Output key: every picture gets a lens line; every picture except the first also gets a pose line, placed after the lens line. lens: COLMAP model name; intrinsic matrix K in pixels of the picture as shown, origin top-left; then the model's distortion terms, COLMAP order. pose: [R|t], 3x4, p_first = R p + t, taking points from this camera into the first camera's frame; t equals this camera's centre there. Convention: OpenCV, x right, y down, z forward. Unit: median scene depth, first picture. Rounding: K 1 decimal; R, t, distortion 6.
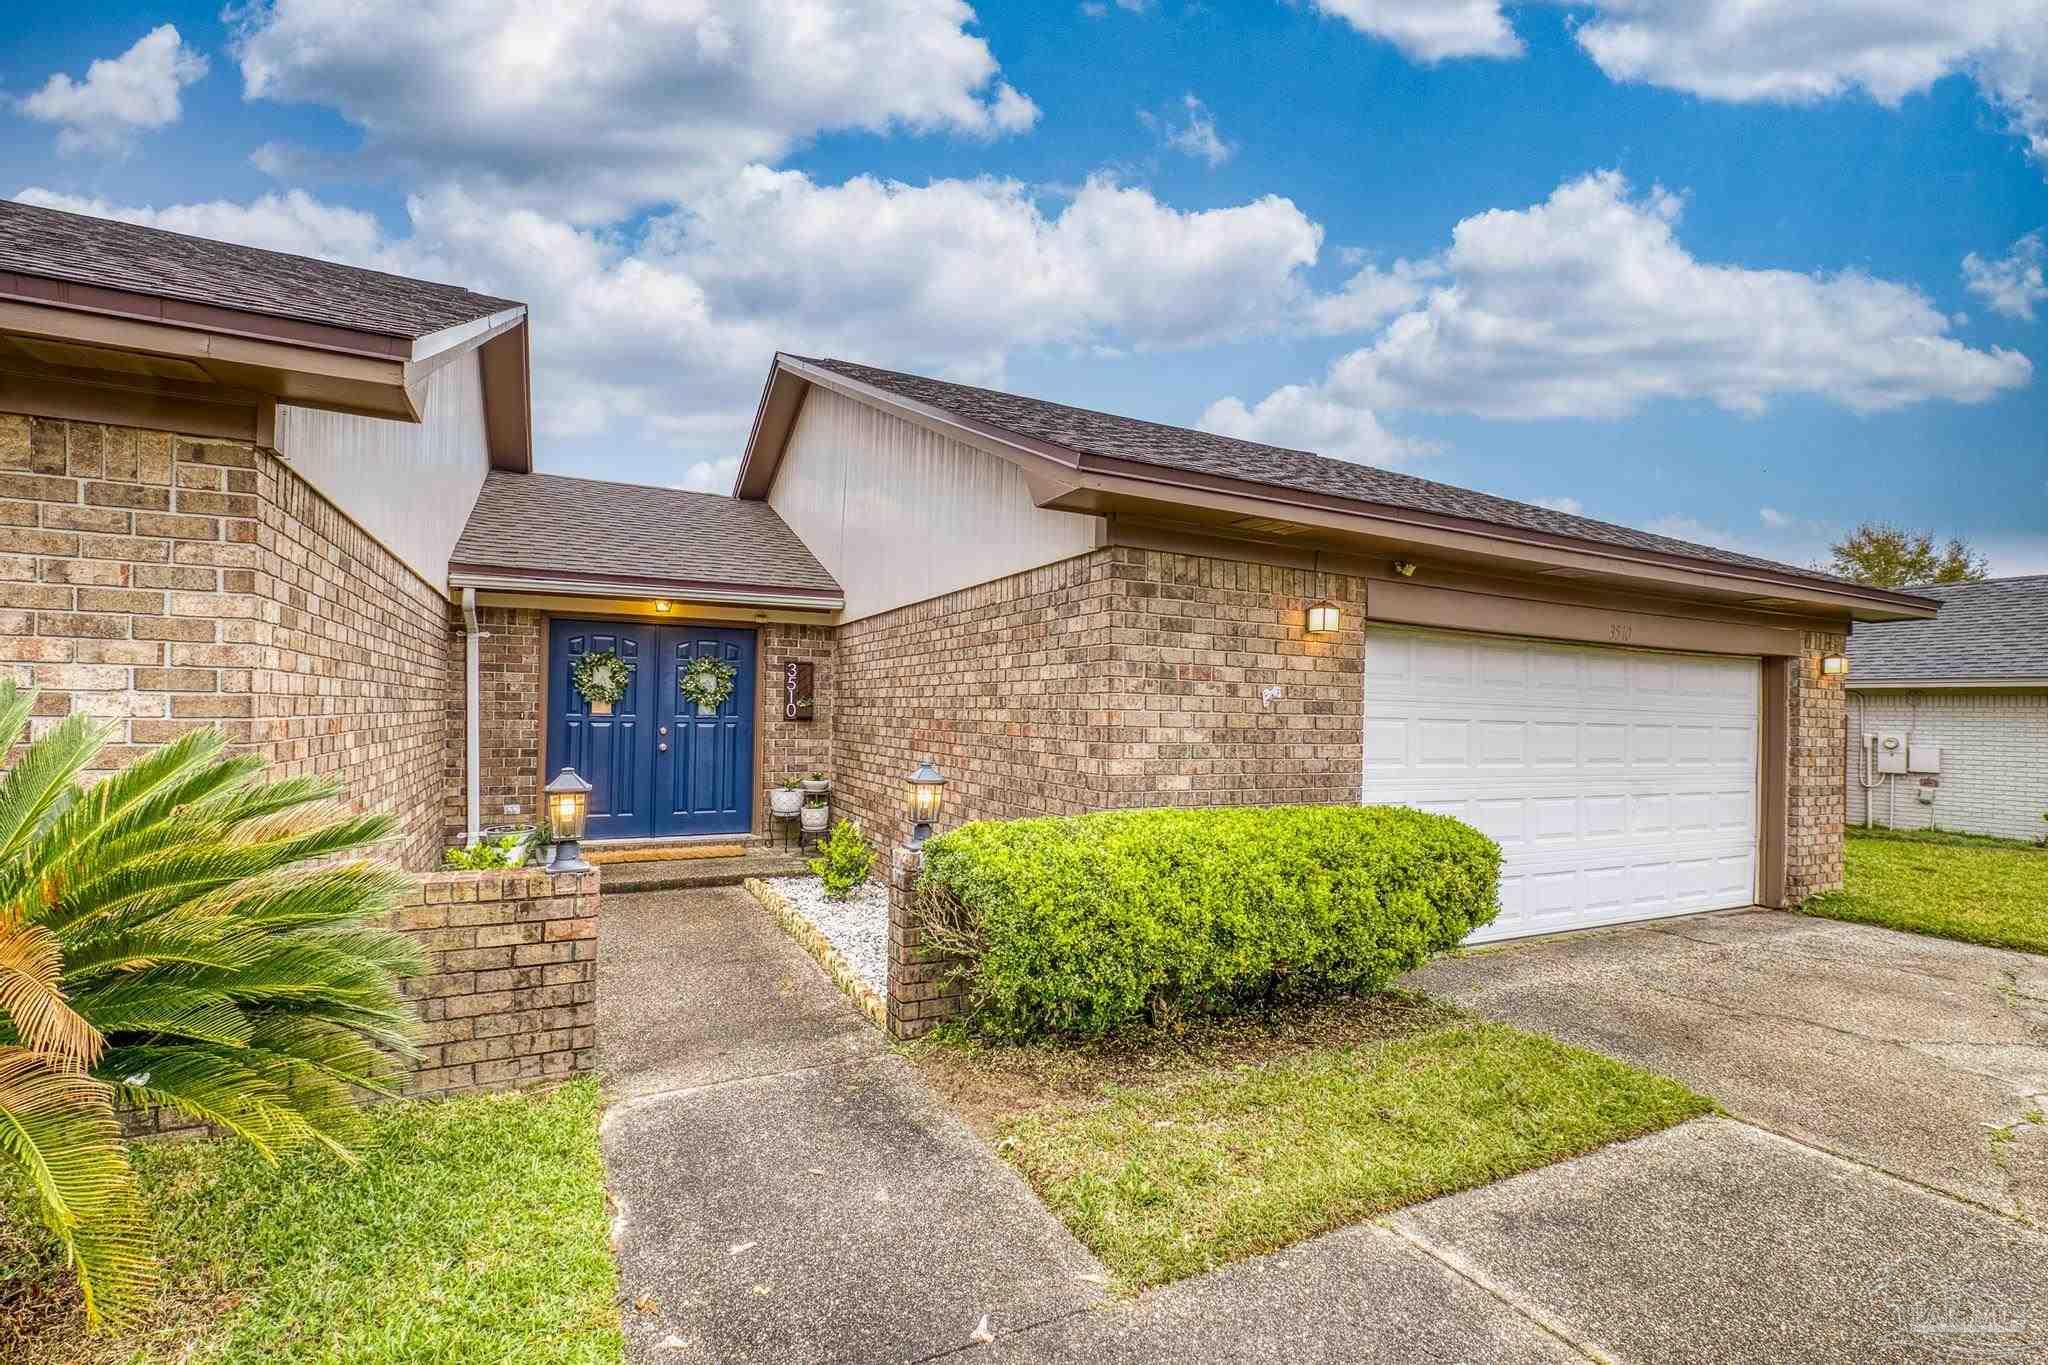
lens RADIAL K [[899.7, 0, 1020.8], [0, 899.7, 709.2], [0, 0, 1]] dist [0.001341, -0.000017]
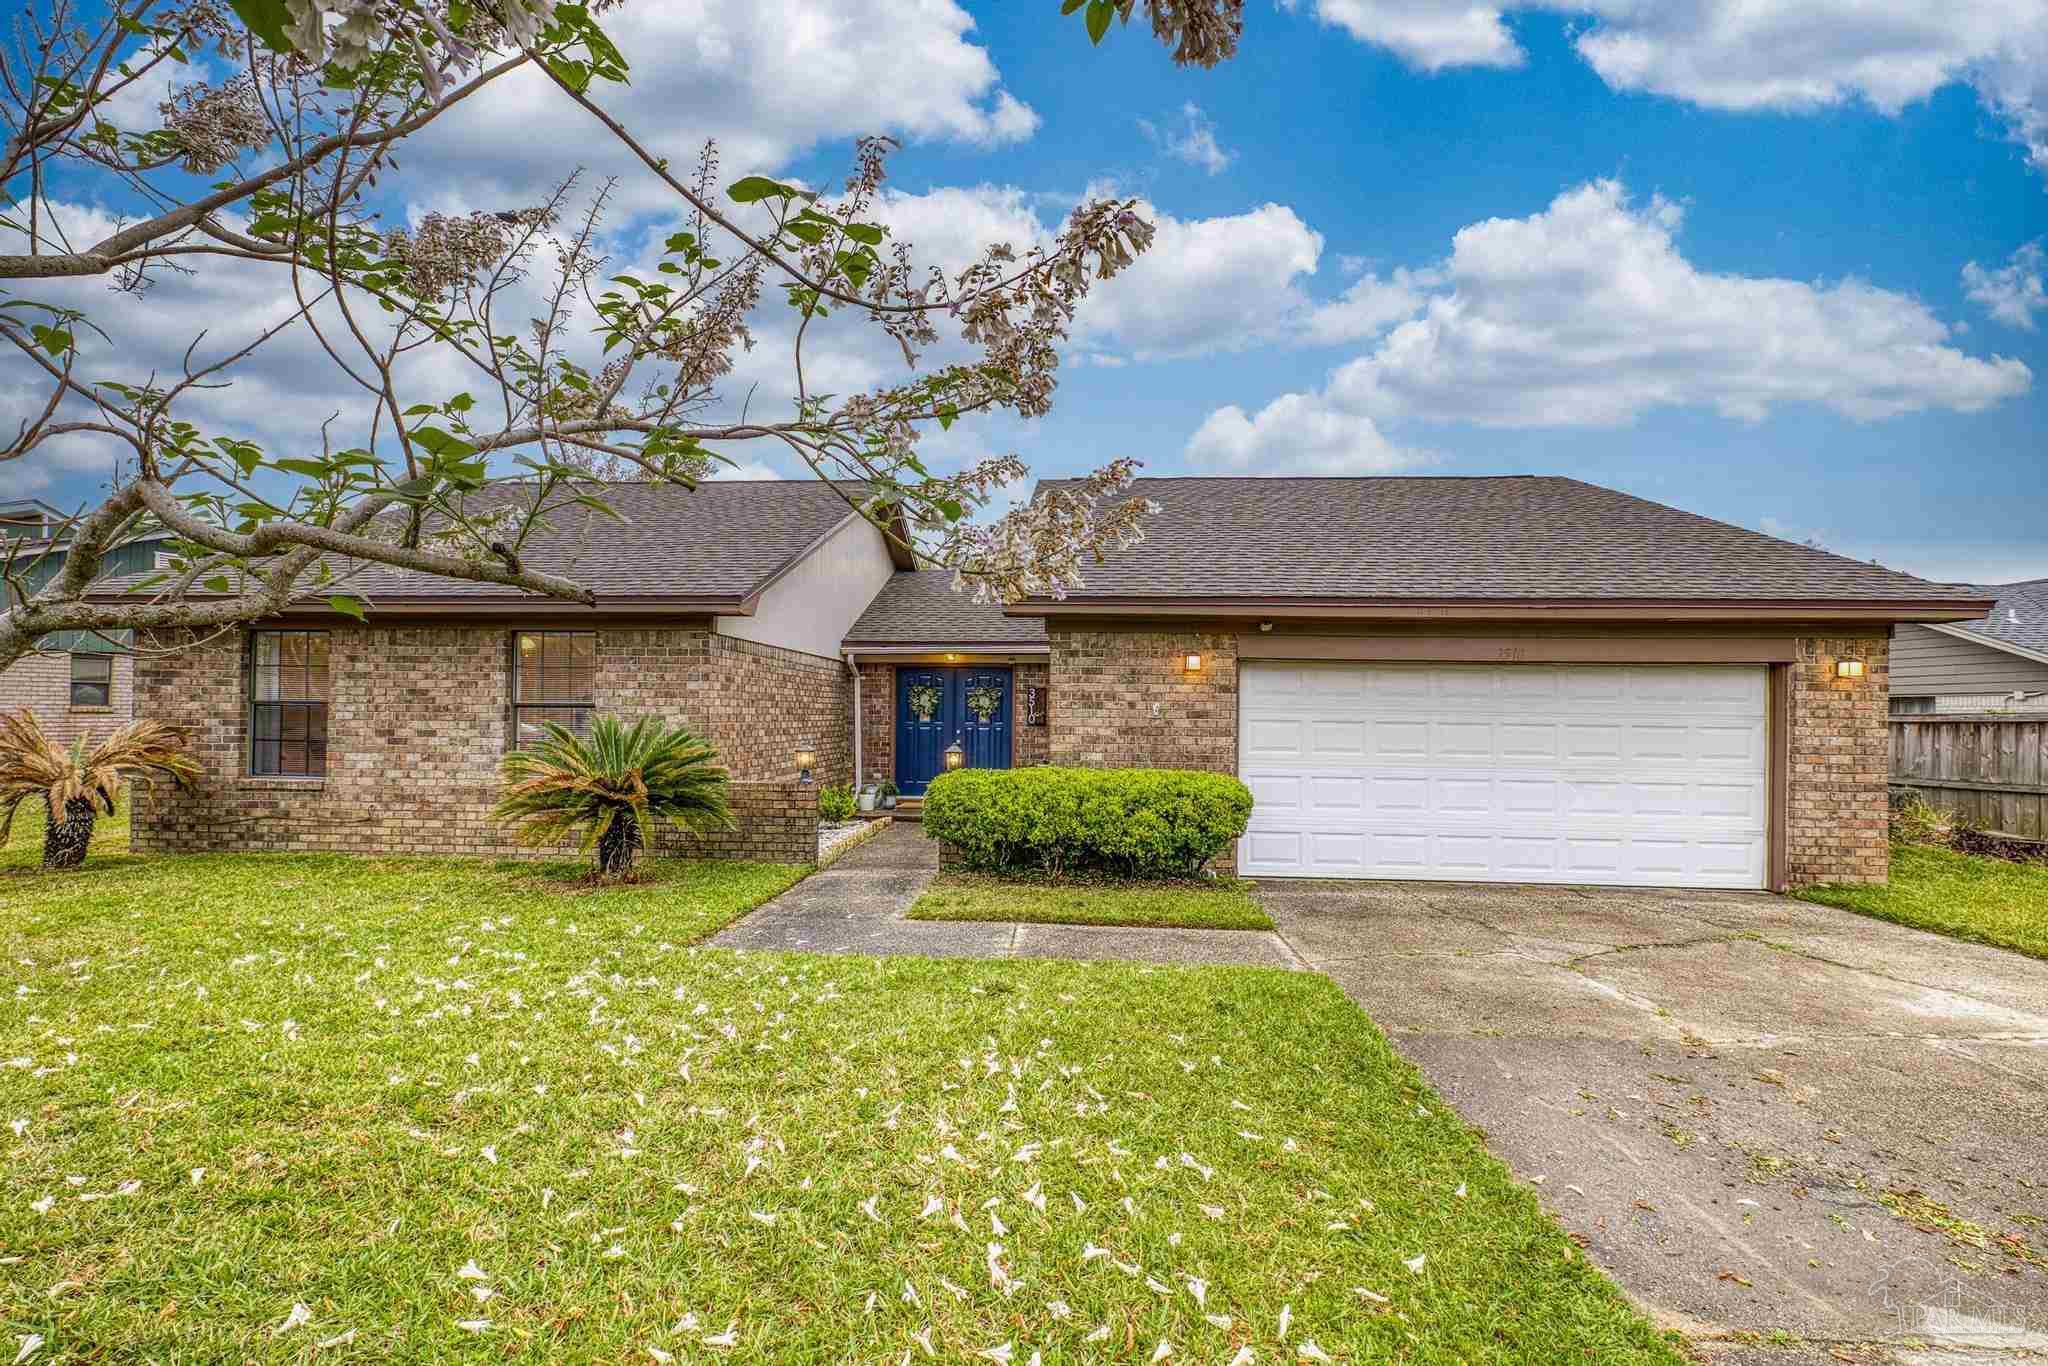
lens RADIAL K [[899.7, 0, 1020.8], [0, 899.7, 709.7], [0, 0, 1]] dist [0.001341, -0.000017]
pose [[0.864834, -0.013079, -0.501888, 0.370393], [0.008484, 0.999899, -0.011437, 0.002224], [0.501987, 0.005633, 0.864857, -0.254595]]
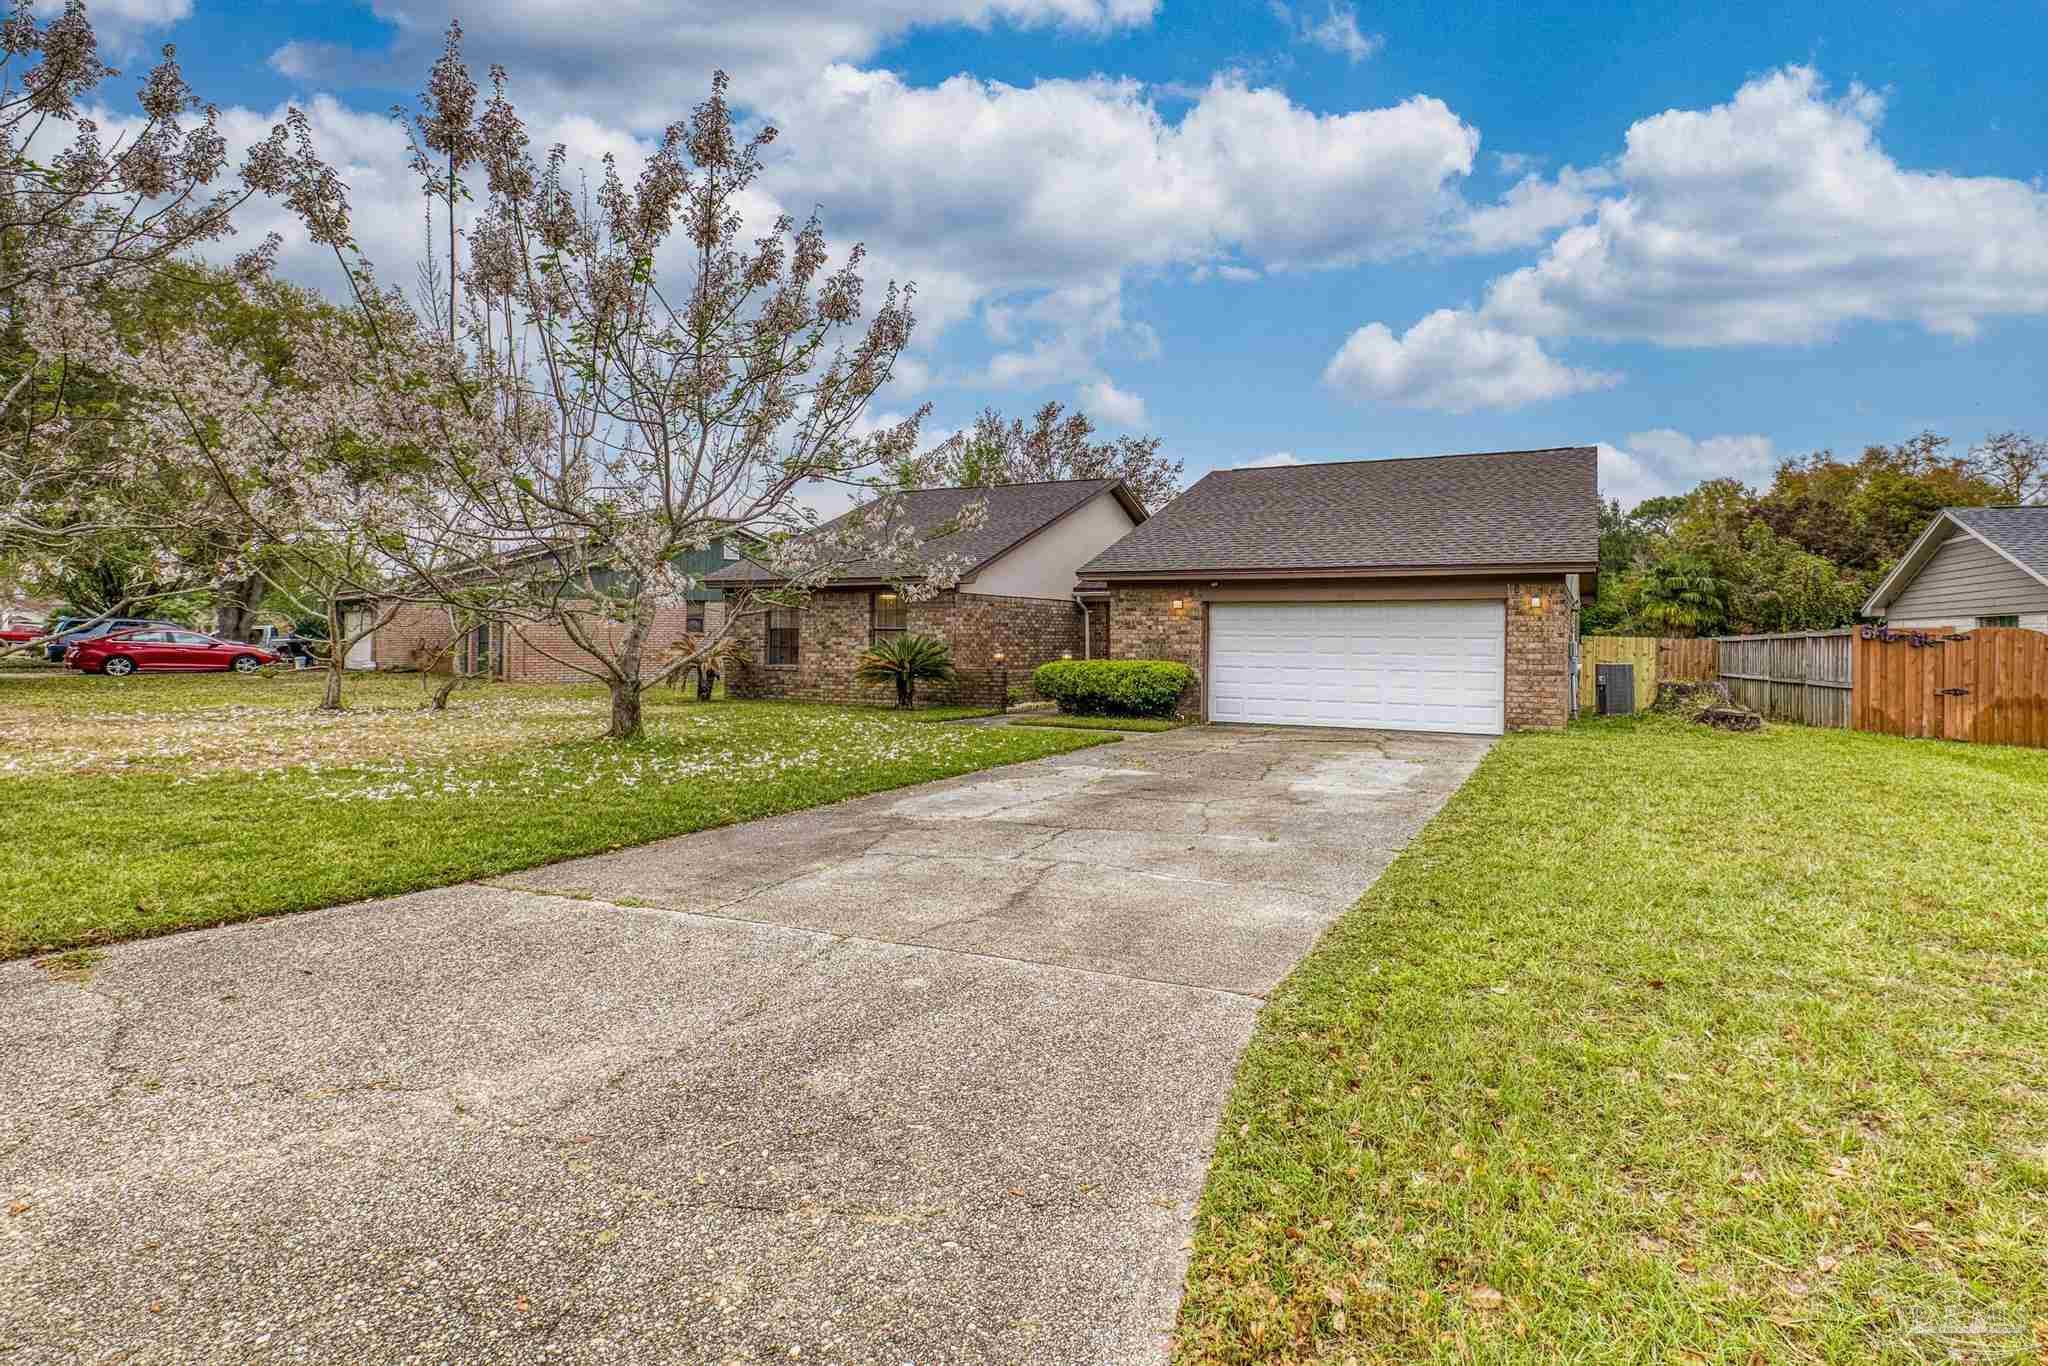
lens RADIAL K [[899.7, 0, 1020.8], [0, 899.7, 709.7], [0, 0, 1]] dist [0.001341, -0.000017]
pose [[0.591151, 0.049460, -0.805043, 1.041424], [0.006781, 0.997778, 0.066280, 0.022781], [0.806532, -0.044640, 0.589502, -0.533372]]
